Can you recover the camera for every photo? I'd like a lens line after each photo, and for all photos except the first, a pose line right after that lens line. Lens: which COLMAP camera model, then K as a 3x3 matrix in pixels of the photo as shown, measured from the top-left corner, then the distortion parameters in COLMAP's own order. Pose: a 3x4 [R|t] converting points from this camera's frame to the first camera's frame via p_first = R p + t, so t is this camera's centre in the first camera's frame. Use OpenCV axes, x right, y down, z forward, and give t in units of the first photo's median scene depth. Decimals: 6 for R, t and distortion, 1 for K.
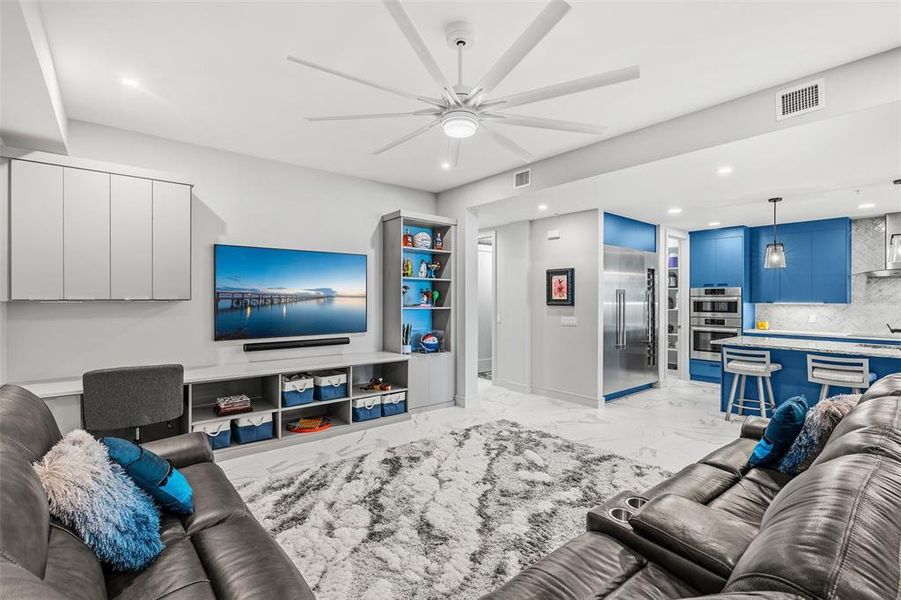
lens RADIAL K [[419.3, 0, 450.5], [0, 419.3, 300.0], [0, 0, 1]] dist [-0.003064, -0.000371]
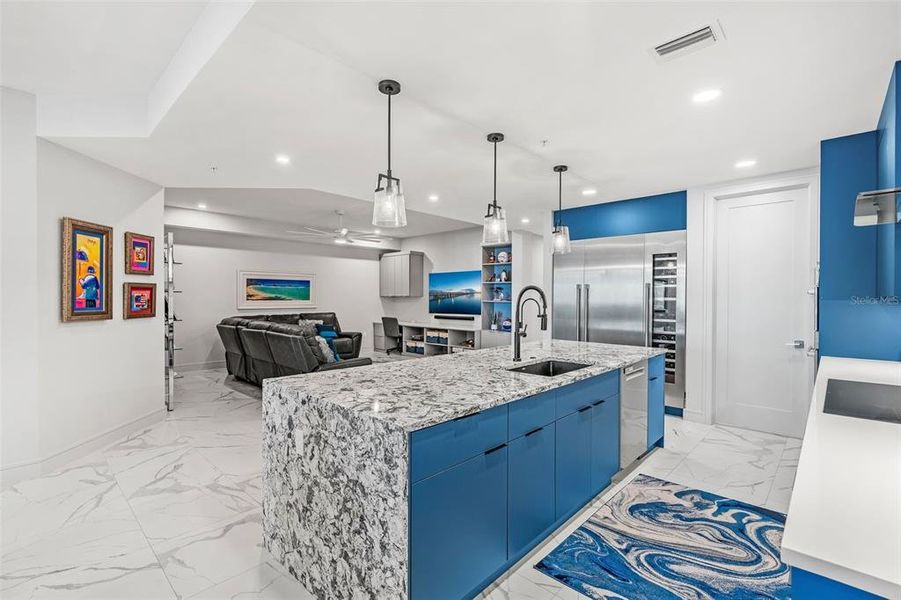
lens RADIAL K [[405.4, 0, 450.5], [0, 405.4, 300.0], [0, 0, 1]] dist [-0.001488, -0.000166]
pose [[0.121287, 0.001456, -0.992616, 1.666693], [-0.006135, 0.999981, 0.000717, 0.014606], [0.992599, 0.006003, 0.121293, 0.759657]]
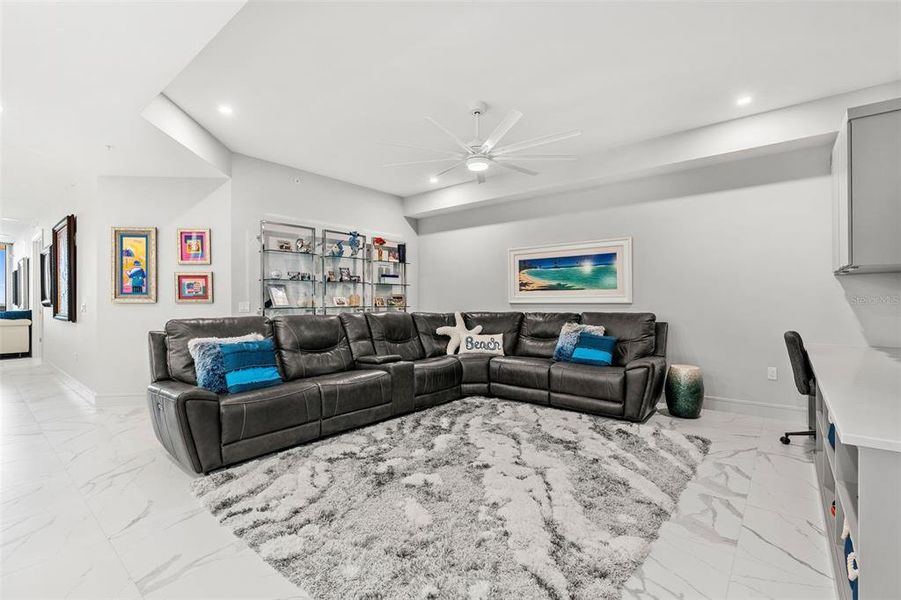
lens RADIAL K [[405.4, 0, 450.5], [0, 405.4, 300.0], [0, 0, 1]] dist [-0.001488, -0.000166]
pose [[-0.983563, -0.001433, -0.180558, 0.212330], [-0.001164, 0.999998, -0.001593, 0.053588], [0.180560, -0.001357, -0.983563, 1.302024]]
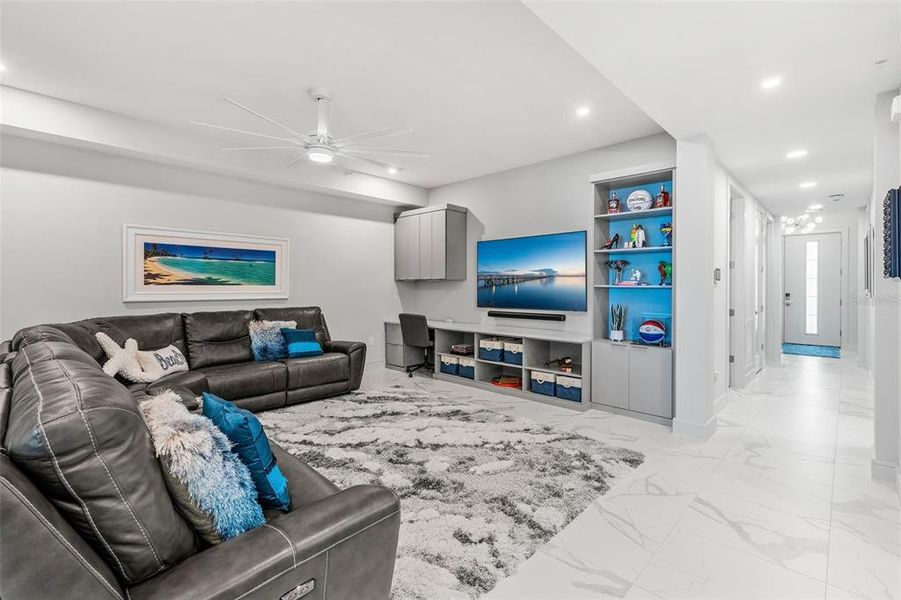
lens RADIAL K [[404.7, 0, 454.5], [0, 404.7, 290.3], [0, 0, 1]] dist [0.001950, 0.000041]
pose [[0.117717, 0.001880, -0.993045, 0.785409], [-0.005536, 0.999984, 0.001237, 0.030842], [0.993032, 0.005352, 0.117726, 0.680839]]
